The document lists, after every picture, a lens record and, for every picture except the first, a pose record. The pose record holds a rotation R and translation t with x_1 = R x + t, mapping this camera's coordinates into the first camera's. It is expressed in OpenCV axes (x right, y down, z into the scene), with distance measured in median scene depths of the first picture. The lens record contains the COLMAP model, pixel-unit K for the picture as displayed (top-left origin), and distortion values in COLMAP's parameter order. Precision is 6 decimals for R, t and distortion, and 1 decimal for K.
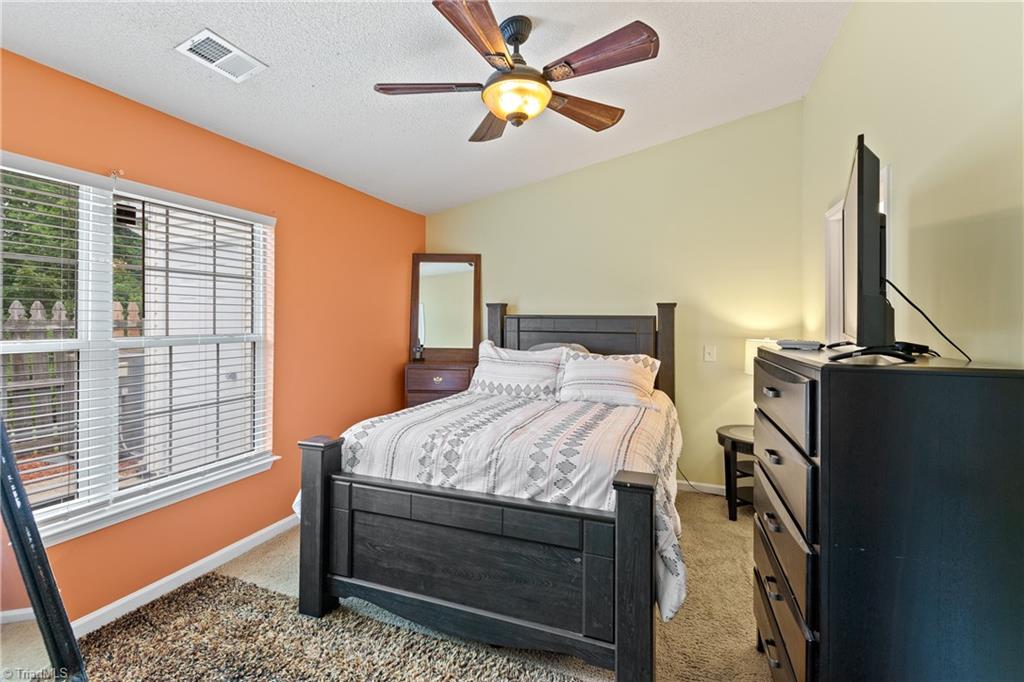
lens RADIAL K [[460.4, 0, 504.0], [0, 460.4, 334.3], [0, 0, 1]] dist [0.000026, -0.000926]
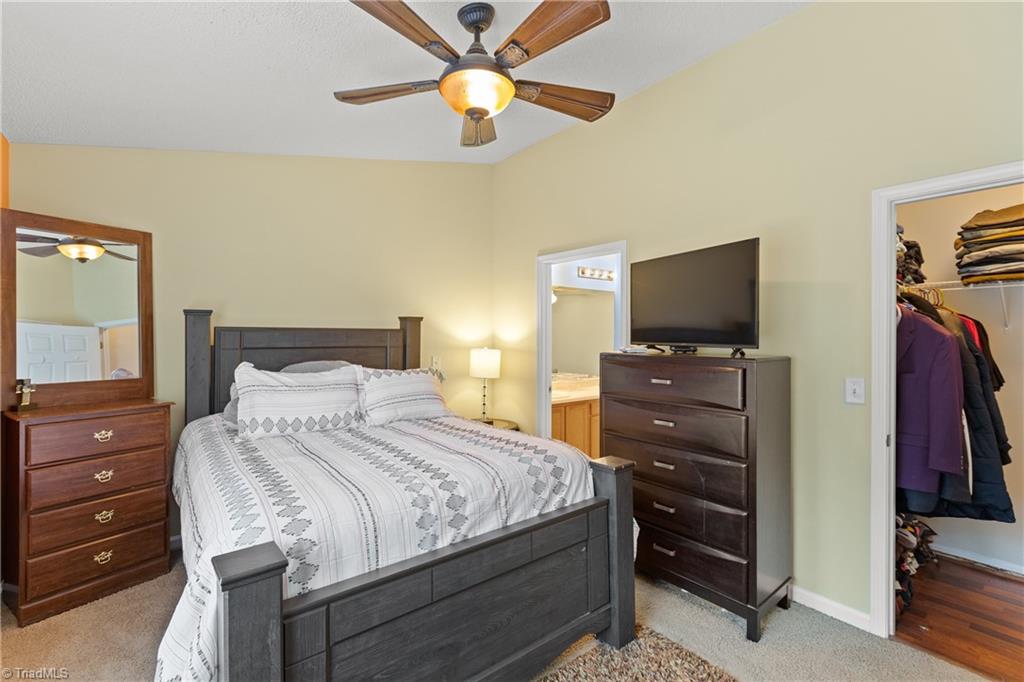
lens RADIAL K [[460.4, 0, 511.2], [0, 460.4, 336.4], [0, 0, 1]] dist [0.000026, -0.000926]
pose [[0.507658, -0.012507, 0.861468, -0.769486], [0.024837, 0.999692, -0.000123, -0.029662], [-0.861201, 0.021458, 0.507812, 0.490993]]
